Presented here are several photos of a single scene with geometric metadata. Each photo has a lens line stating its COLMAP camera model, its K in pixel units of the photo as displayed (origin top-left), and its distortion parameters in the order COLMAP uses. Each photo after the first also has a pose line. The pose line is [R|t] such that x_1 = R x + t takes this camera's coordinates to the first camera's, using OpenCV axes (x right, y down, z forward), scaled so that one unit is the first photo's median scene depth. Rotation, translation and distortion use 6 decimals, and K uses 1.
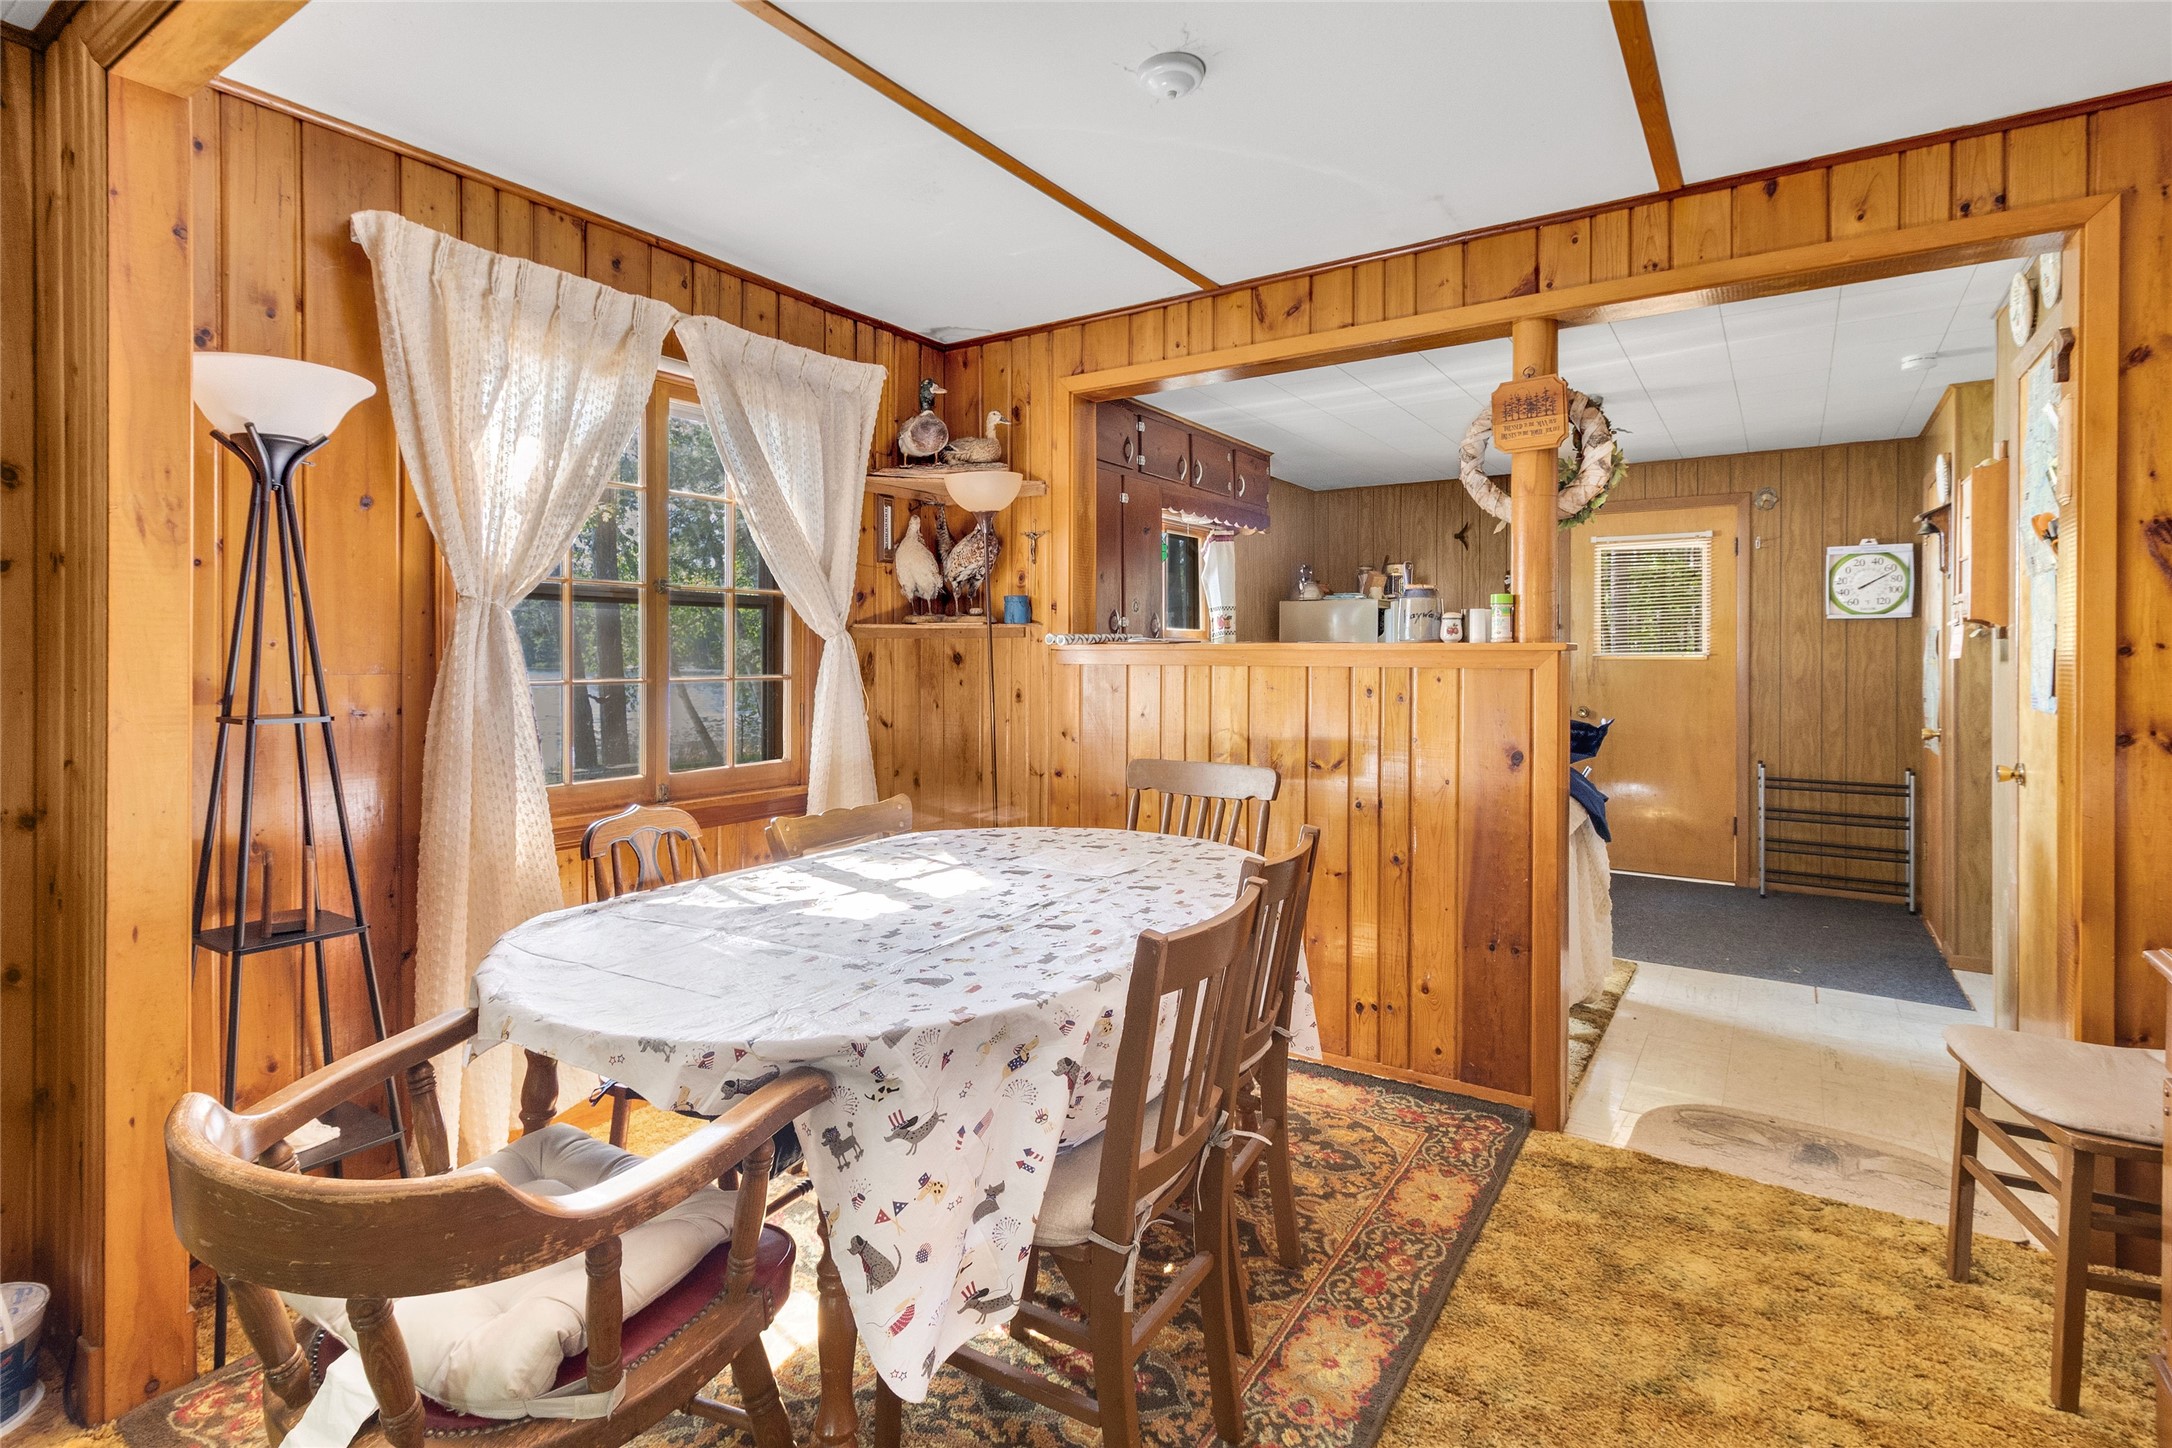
lens RADIAL K [[1052.0, 0, 1088.1], [0, 1052.0, 652.6], [0, 0, 1]] dist [0.015351, -0.001567]
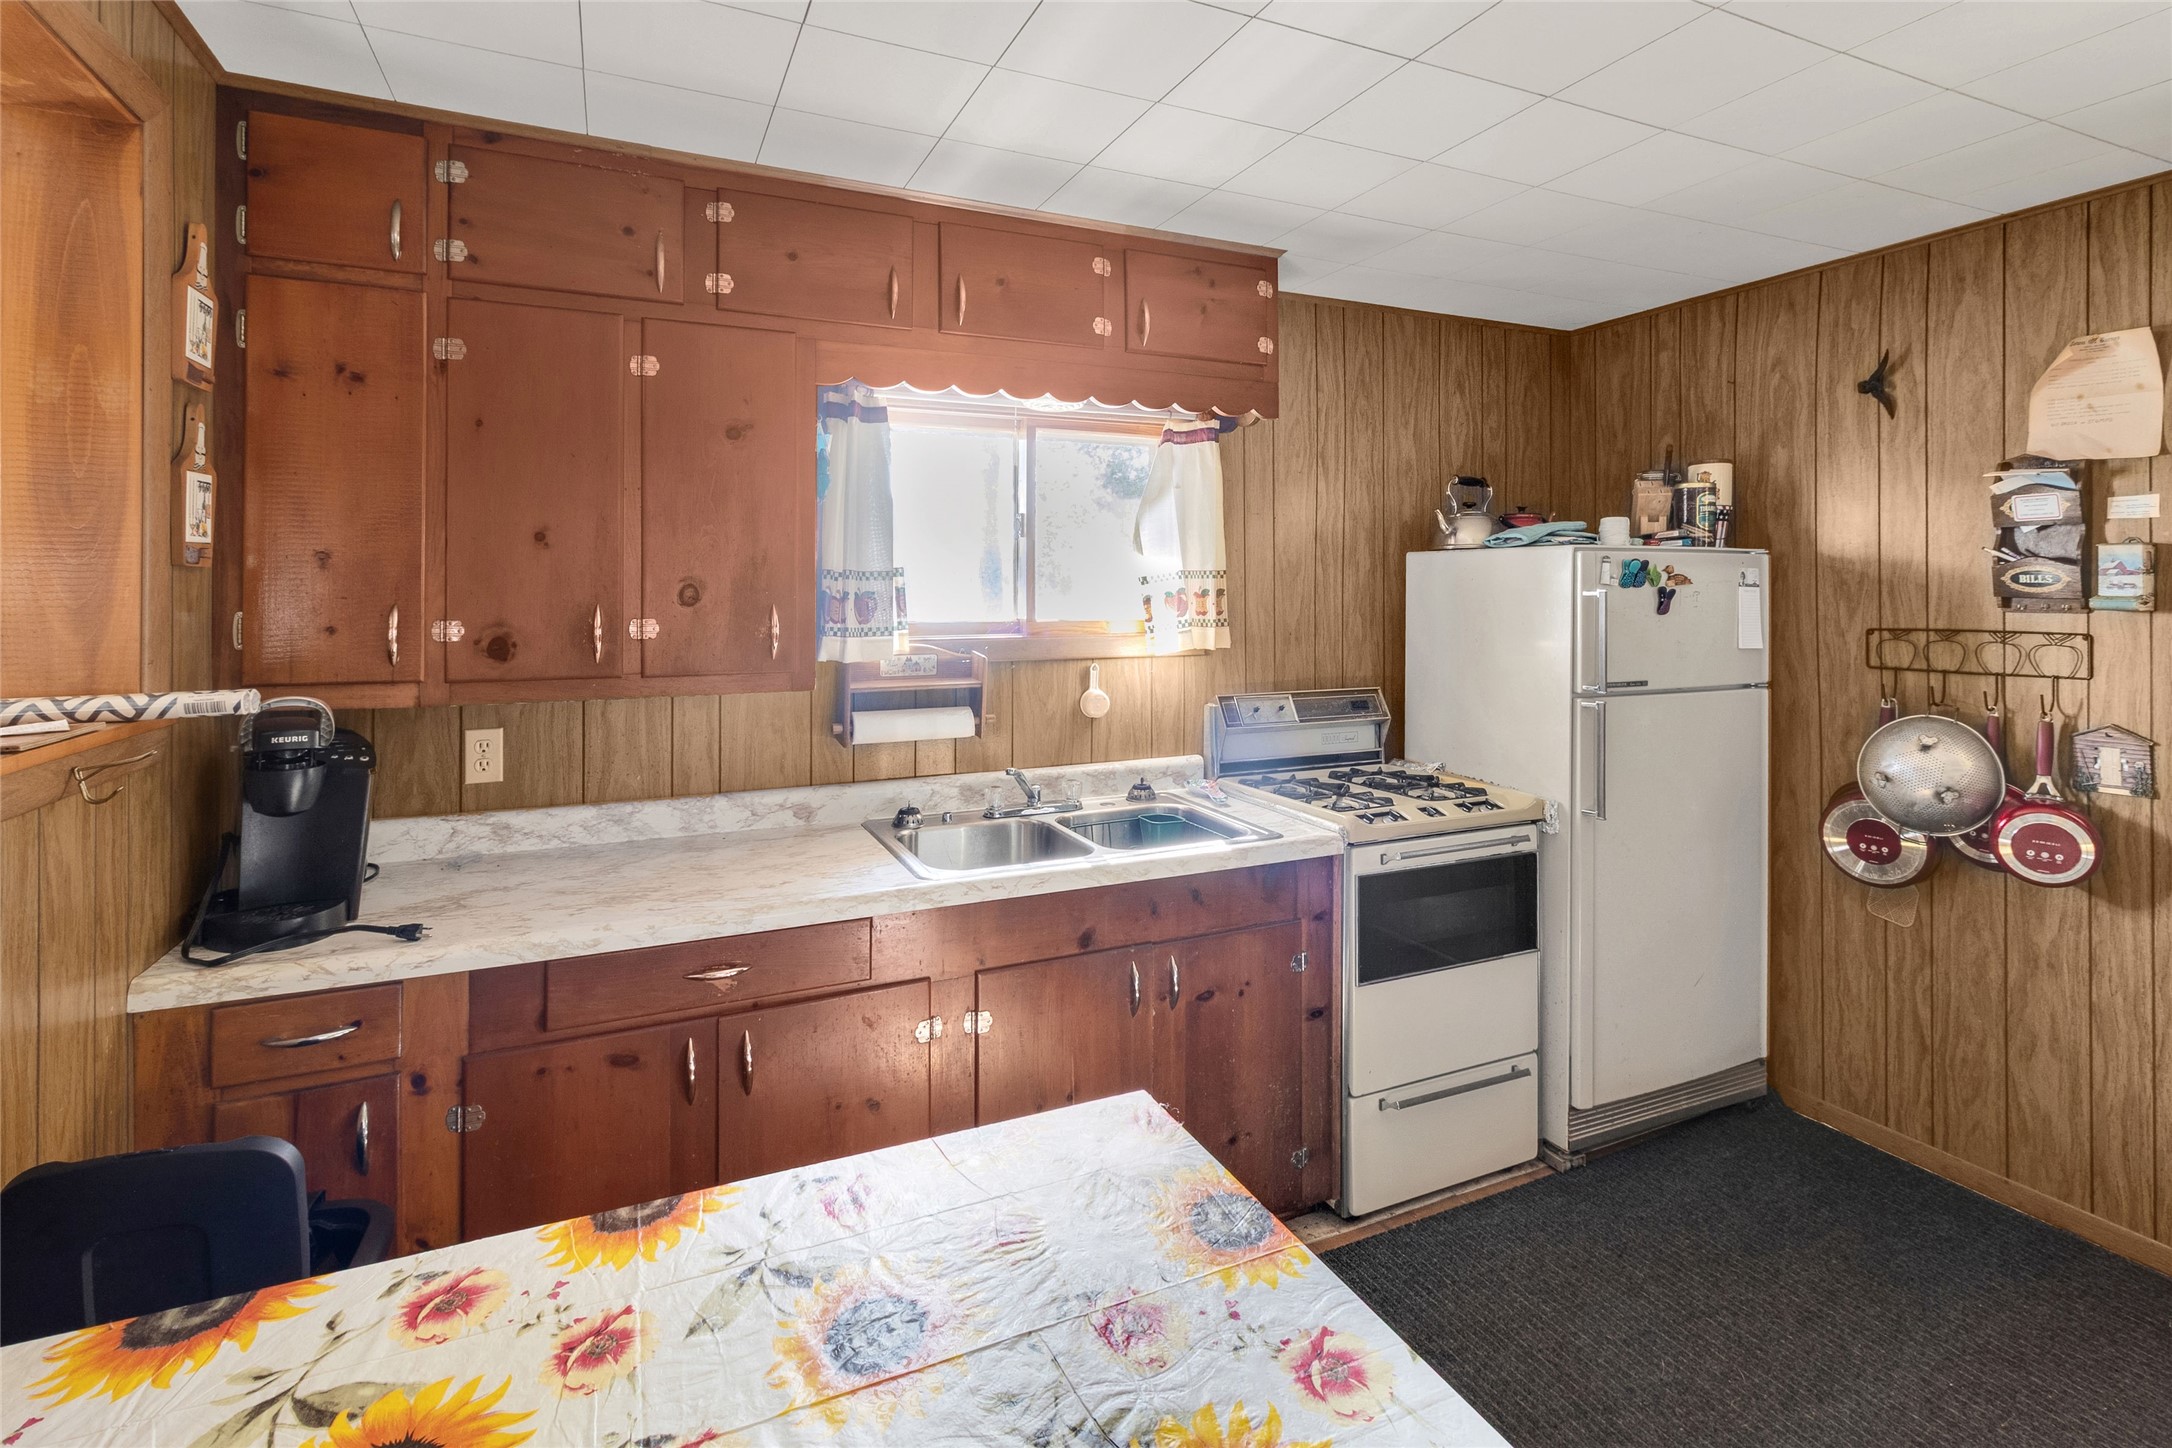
lens RADIAL K [[1052.0, 0, 1094.3], [0, 1052.0, 588.2], [0, 0, 1]] dist [0.015351, -0.001567]
pose [[0.849356, -0.003296, -0.527810, 0.661589], [0.003105, 0.999994, -0.001248, -0.066453], [0.527811, -0.000578, 0.849362, 1.020839]]
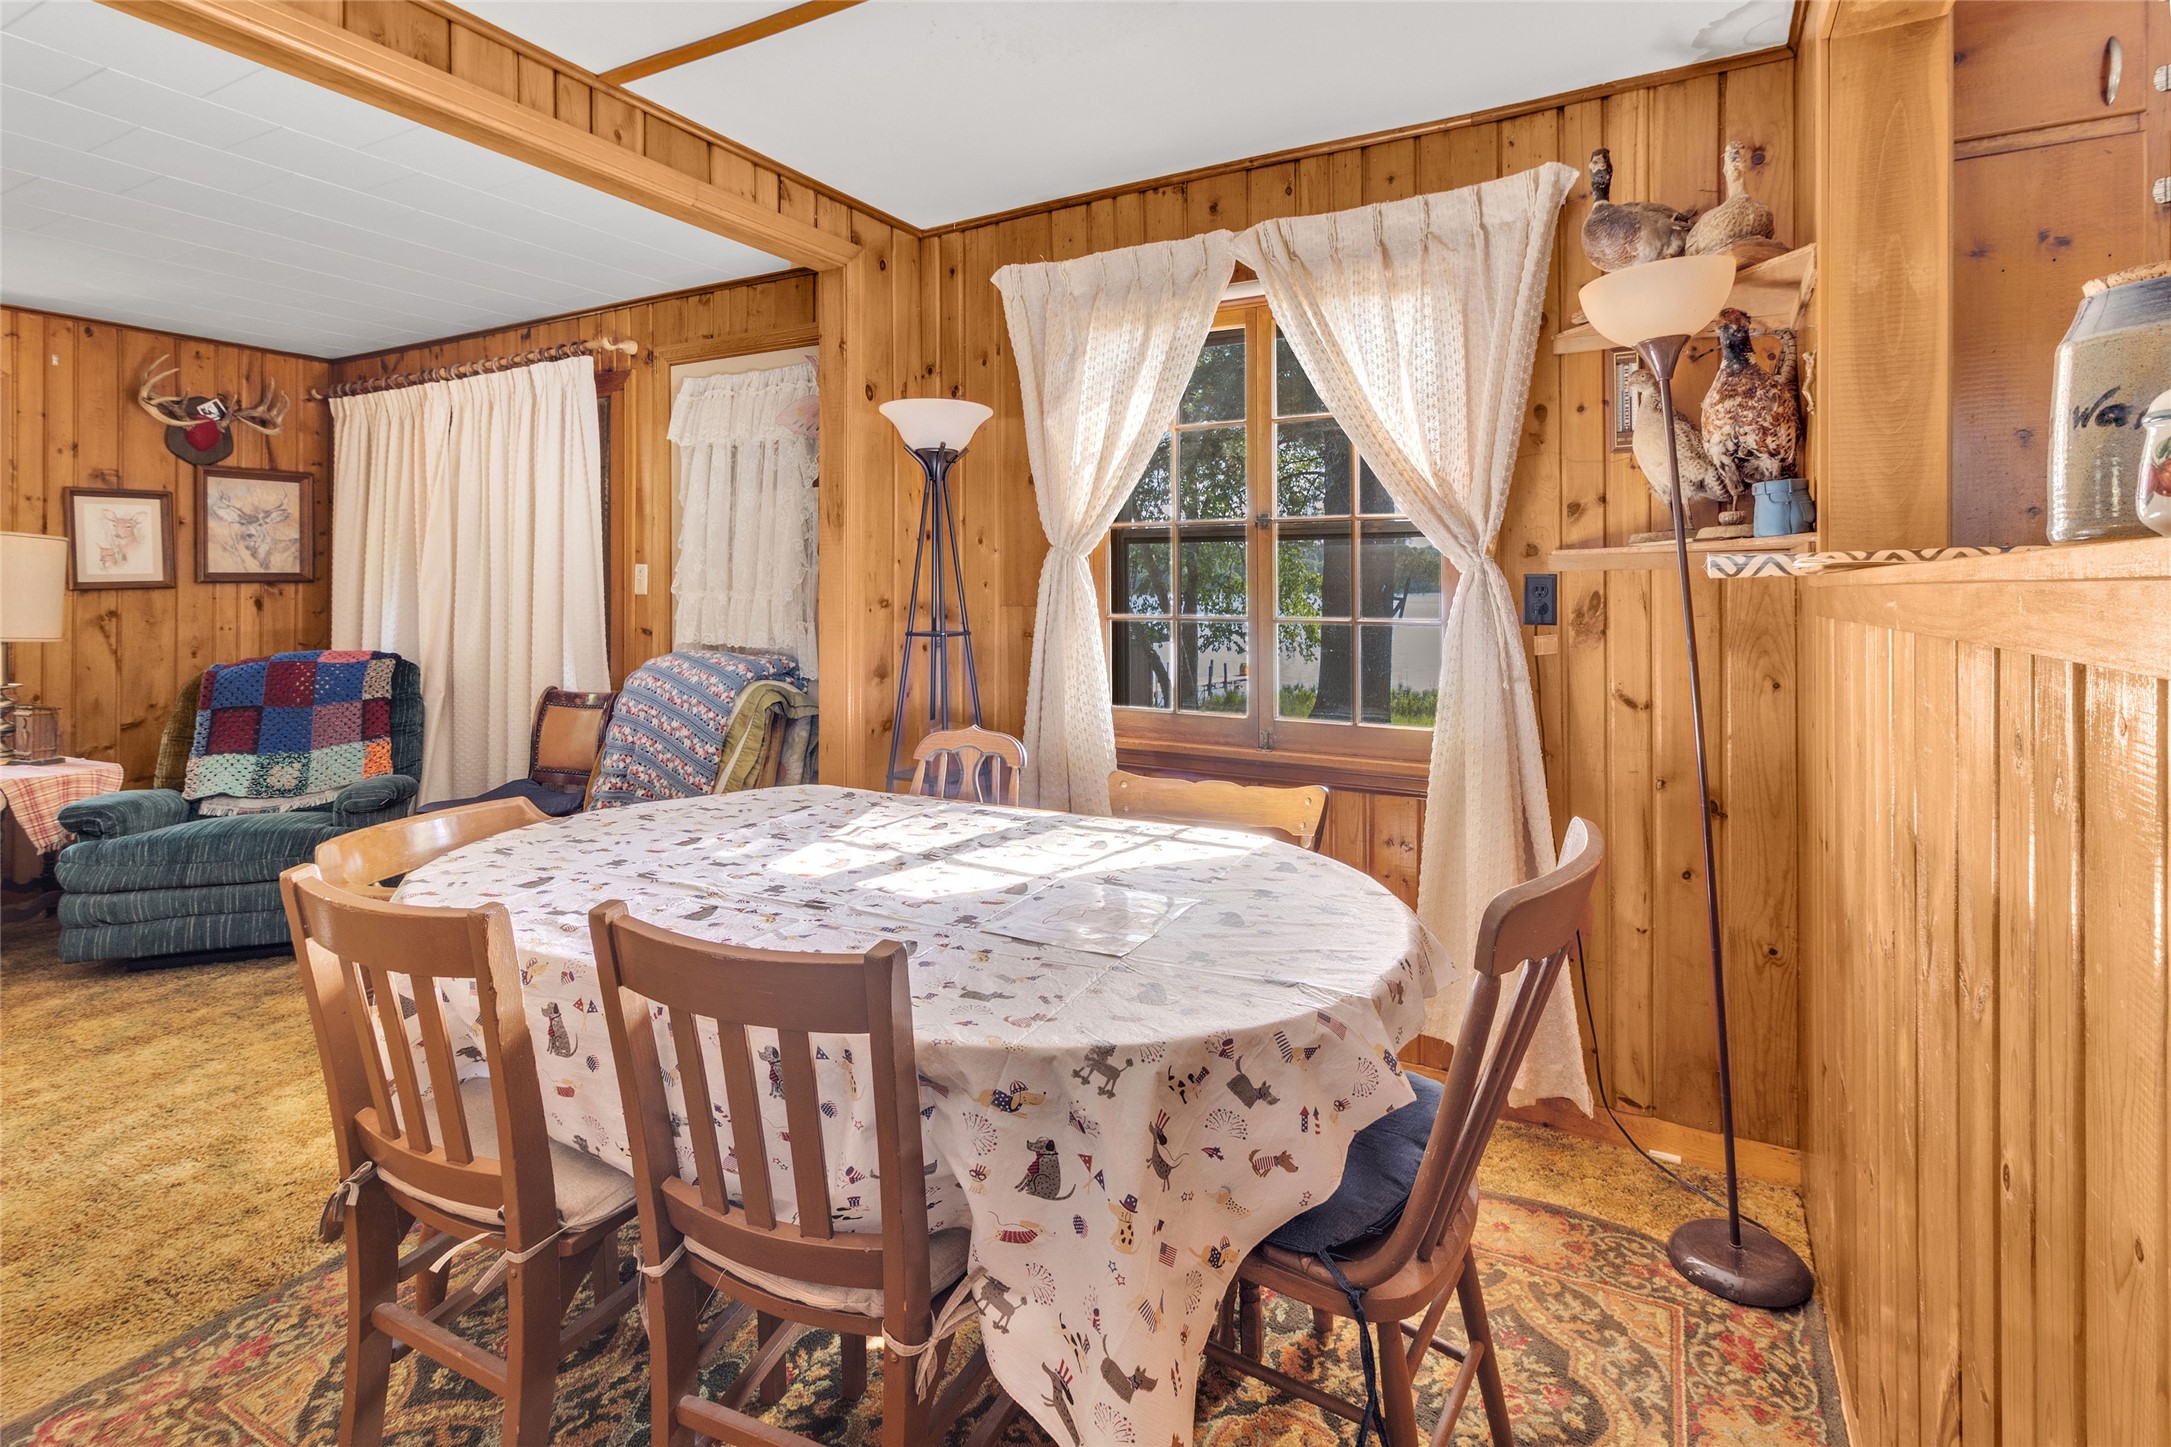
lens RADIAL K [[1051.6, 0, 1089.1], [0, 1051.6, 594.3], [0, 0, 1]] dist [0.015351, -0.001567]
pose [[0.072297, 0.004922, -0.997371, 0.515829], [-0.004065, 0.999981, 0.004640, -0.000823], [0.997375, 0.003719, 0.072316, 0.752300]]
